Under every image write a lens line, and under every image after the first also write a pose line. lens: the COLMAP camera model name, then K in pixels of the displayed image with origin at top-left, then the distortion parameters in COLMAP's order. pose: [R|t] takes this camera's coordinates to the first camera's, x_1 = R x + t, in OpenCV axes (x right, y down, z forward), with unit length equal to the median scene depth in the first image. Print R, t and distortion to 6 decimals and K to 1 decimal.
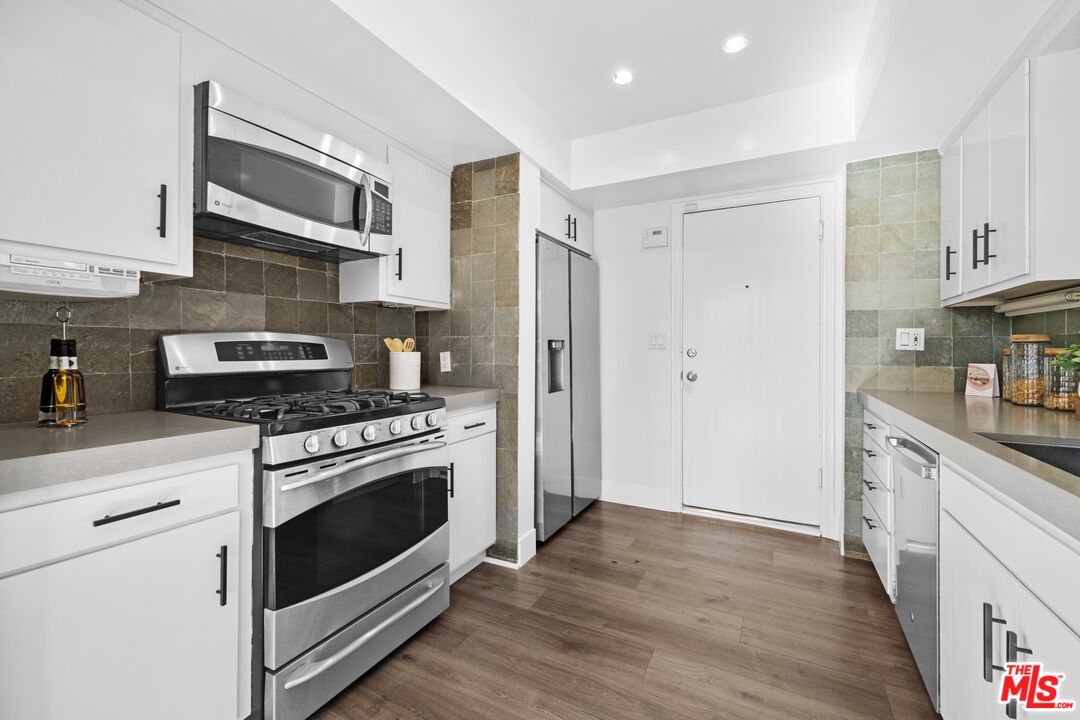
lens RADIAL K [[454.3, 0, 541.5], [0, 454.3, 352.5], [0, 0, 1]] dist [0.000096, 0.000008]
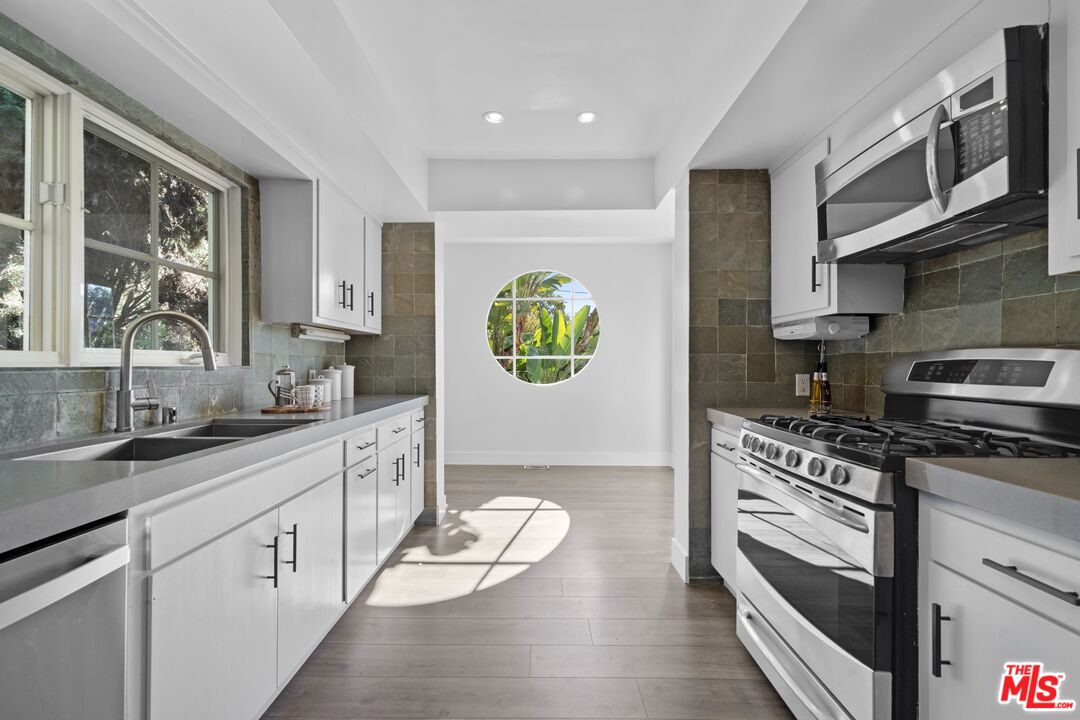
lens RADIAL K [[454.3, 0, 539.7], [0, 454.3, 360.9], [0, 0, 1]] dist [0.000096, 0.000008]
pose [[-0.887138, -0.012186, -0.461343, 0.455456], [-0.012648, 0.999918, -0.002091, -0.011637], [0.461330, 0.003980, -0.887220, 1.401256]]
